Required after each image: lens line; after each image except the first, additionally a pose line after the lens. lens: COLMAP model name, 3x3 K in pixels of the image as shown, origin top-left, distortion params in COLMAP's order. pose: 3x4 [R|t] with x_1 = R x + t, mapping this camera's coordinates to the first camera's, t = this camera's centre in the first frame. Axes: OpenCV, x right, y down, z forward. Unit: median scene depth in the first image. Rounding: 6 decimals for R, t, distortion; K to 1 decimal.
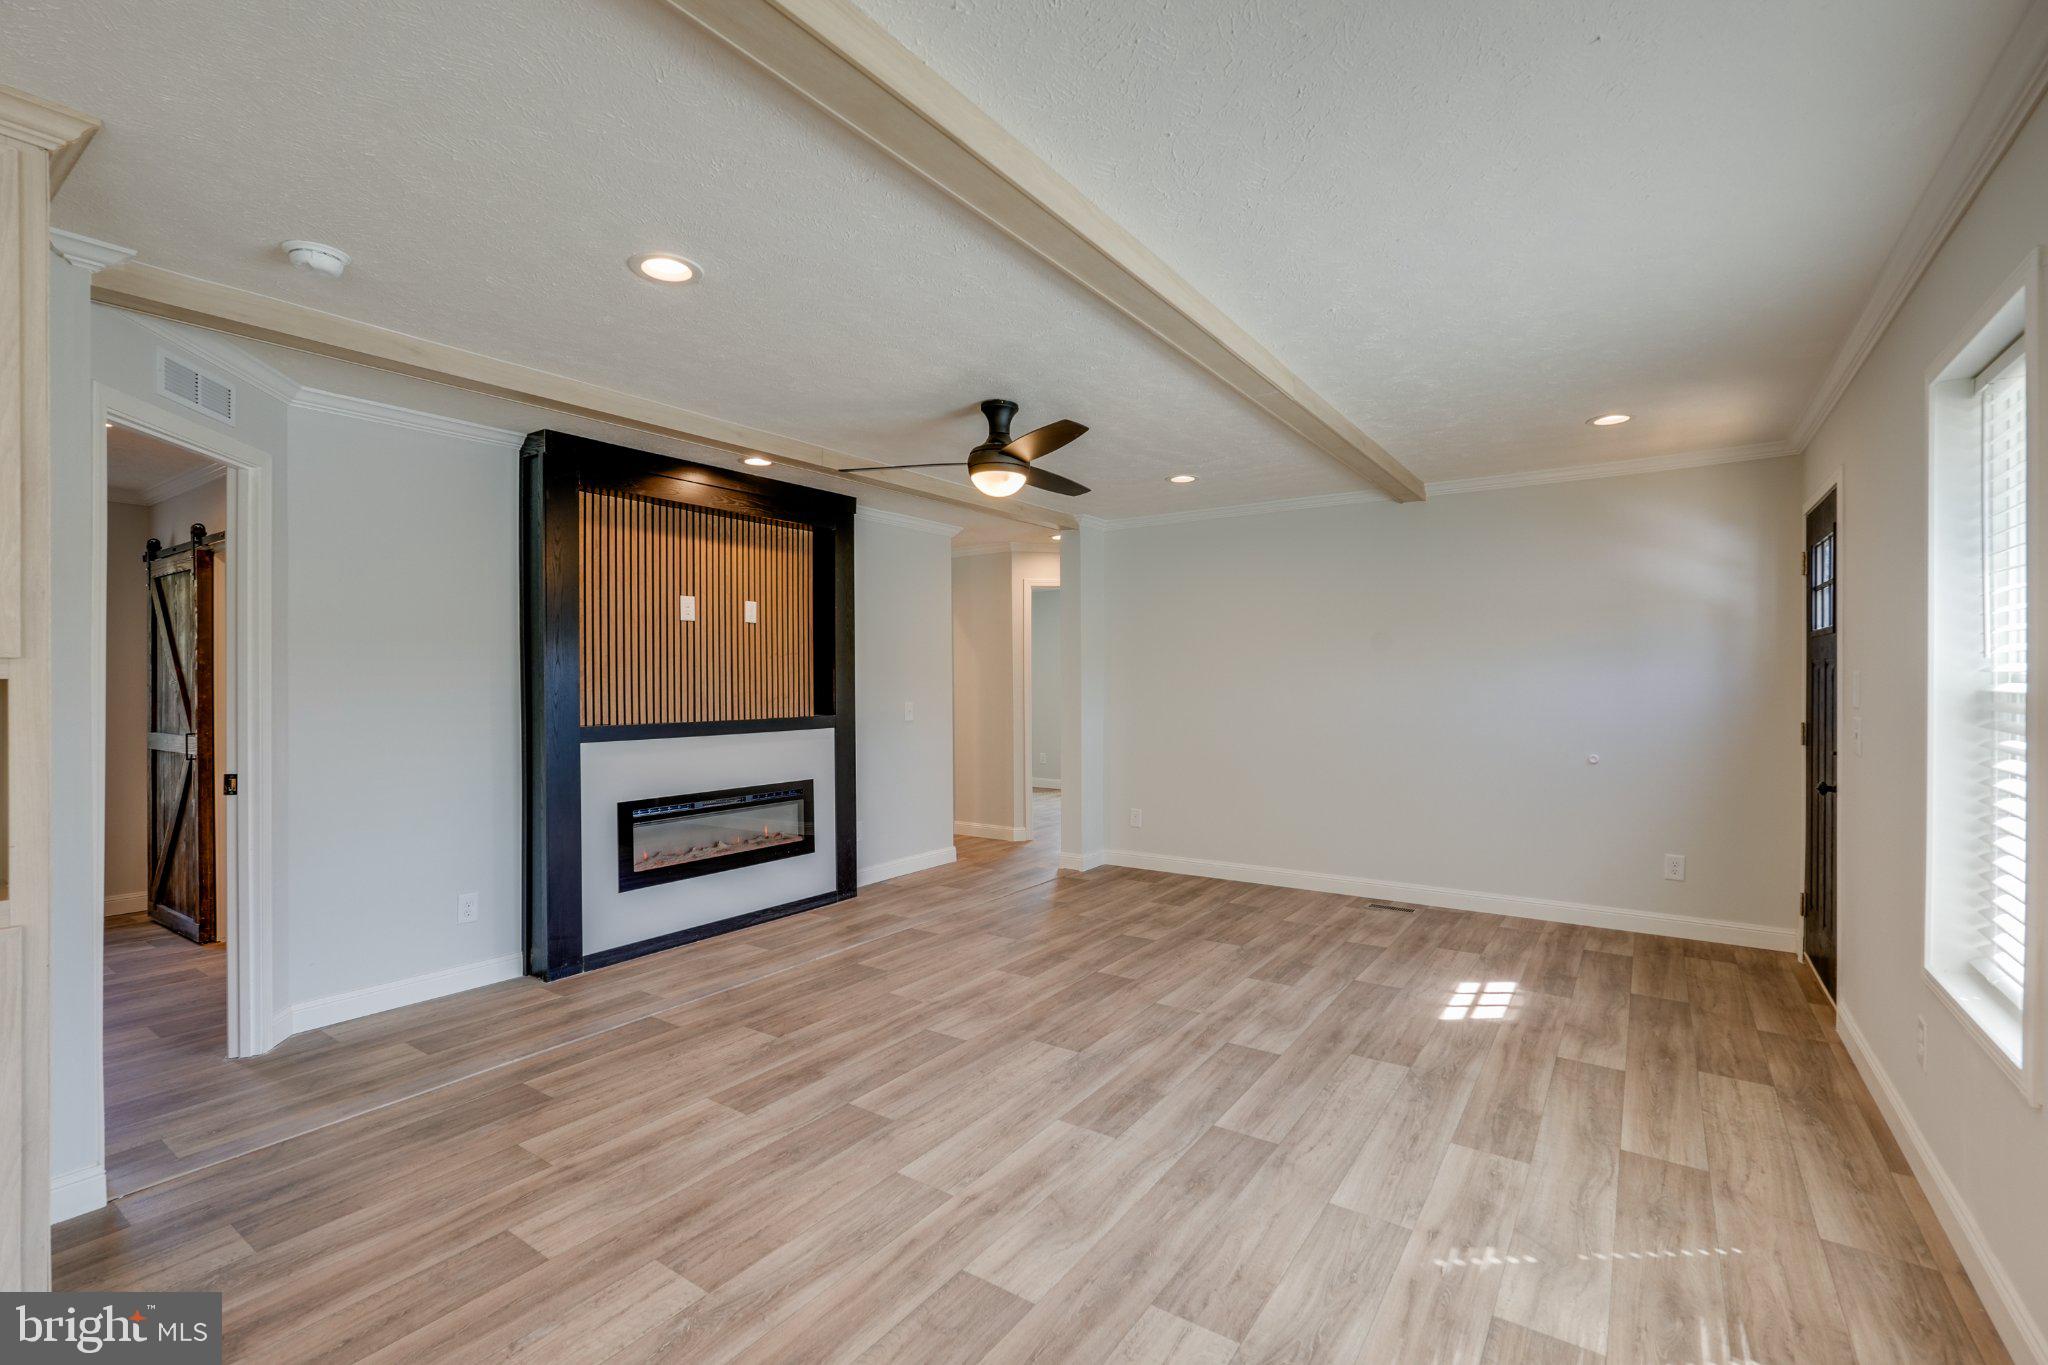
lens RADIAL K [[906.3, 0, 1029.8], [0, 906.3, 663.6], [0, 0, 1]] dist [-0.015588, 0.006906]
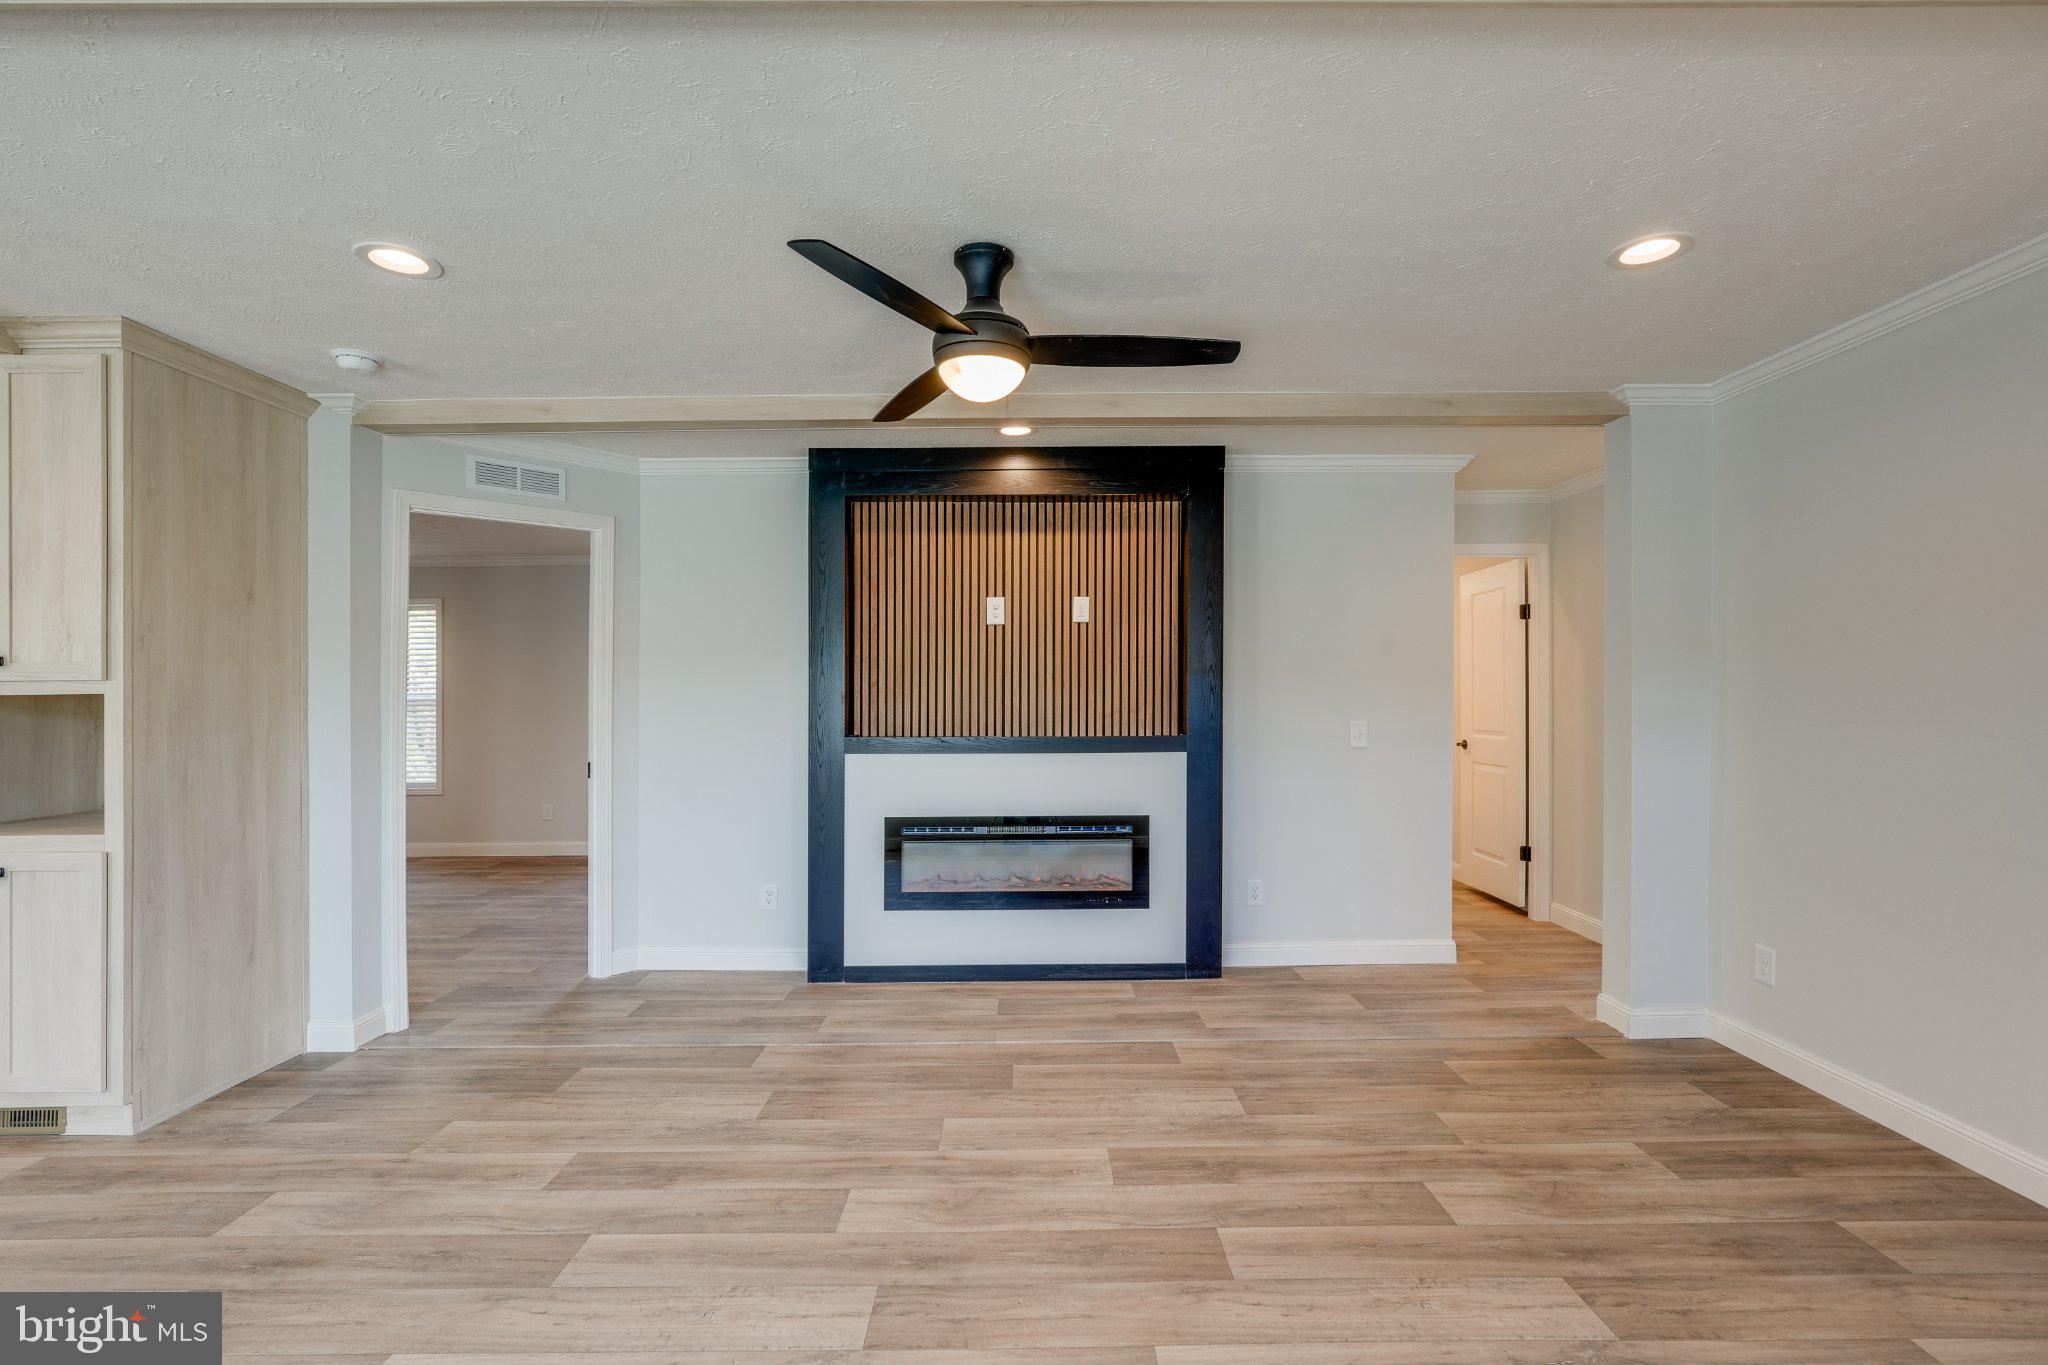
lens RADIAL K [[906.3, 0, 1030.3], [0, 906.3, 681.4], [0, 0, 1]] dist [-0.015588, 0.006906]
pose [[0.571321, -0.011360, -0.820648, 0.471040], [0.018911, 0.999821, -0.000675, 0.013195], [0.820509, -0.015134, 0.571433, 0.627333]]
